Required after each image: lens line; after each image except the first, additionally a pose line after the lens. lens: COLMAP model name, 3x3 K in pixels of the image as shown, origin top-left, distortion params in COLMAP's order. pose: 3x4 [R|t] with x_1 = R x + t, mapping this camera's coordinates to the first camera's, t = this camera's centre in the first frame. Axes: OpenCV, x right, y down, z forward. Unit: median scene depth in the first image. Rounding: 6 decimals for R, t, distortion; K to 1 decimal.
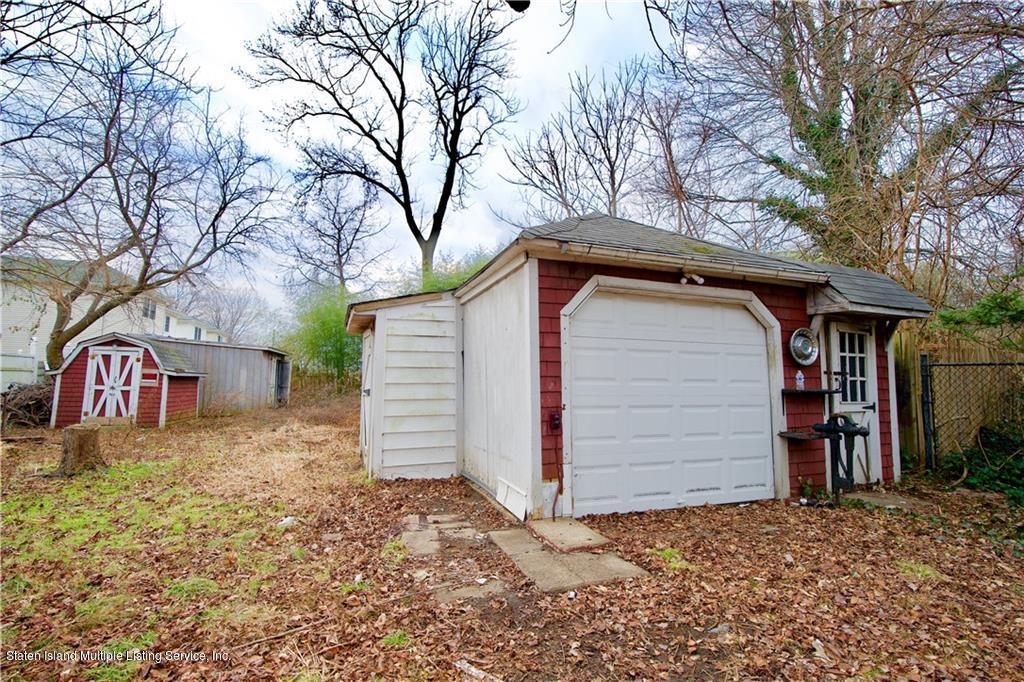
lens RADIAL K [[455.2, 0, 512.0], [0, 455.2, 341.0], [0, 0, 1]] dist [-0.012170, 0.000567]
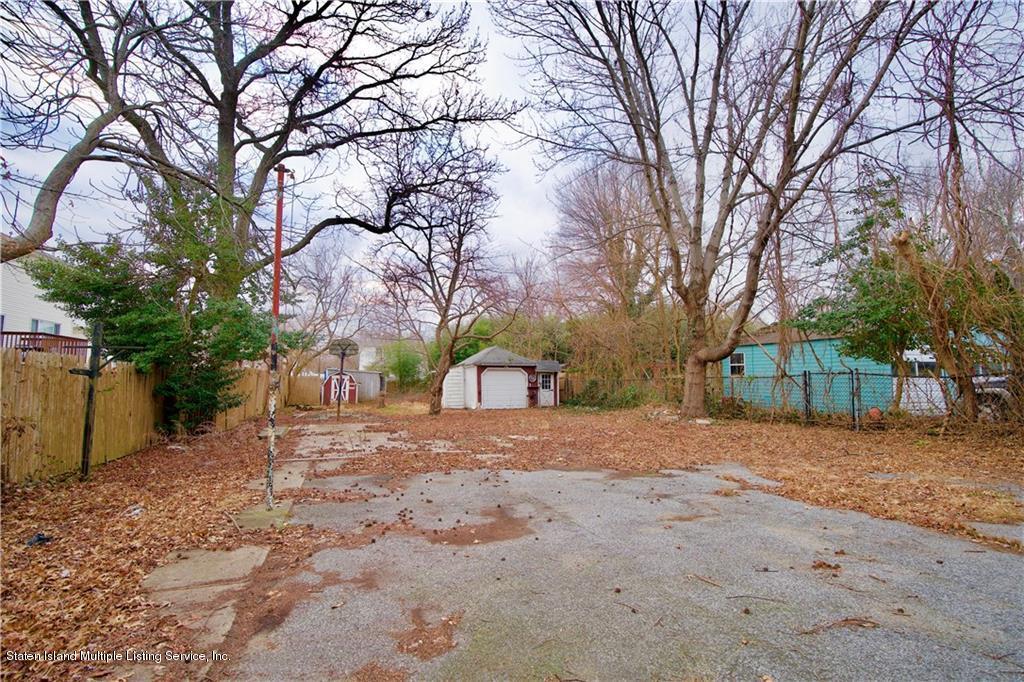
lens RADIAL K [[455.2, 0, 512.0], [0, 455.2, 341.0], [0, 0, 1]] dist [-0.012170, 0.000567]
pose [[0.999790, -0.018323, -0.009210, 0.432929], [0.018313, 0.999832, -0.001111, -0.367378], [0.009229, 0.000942, 0.999957, -3.721339]]
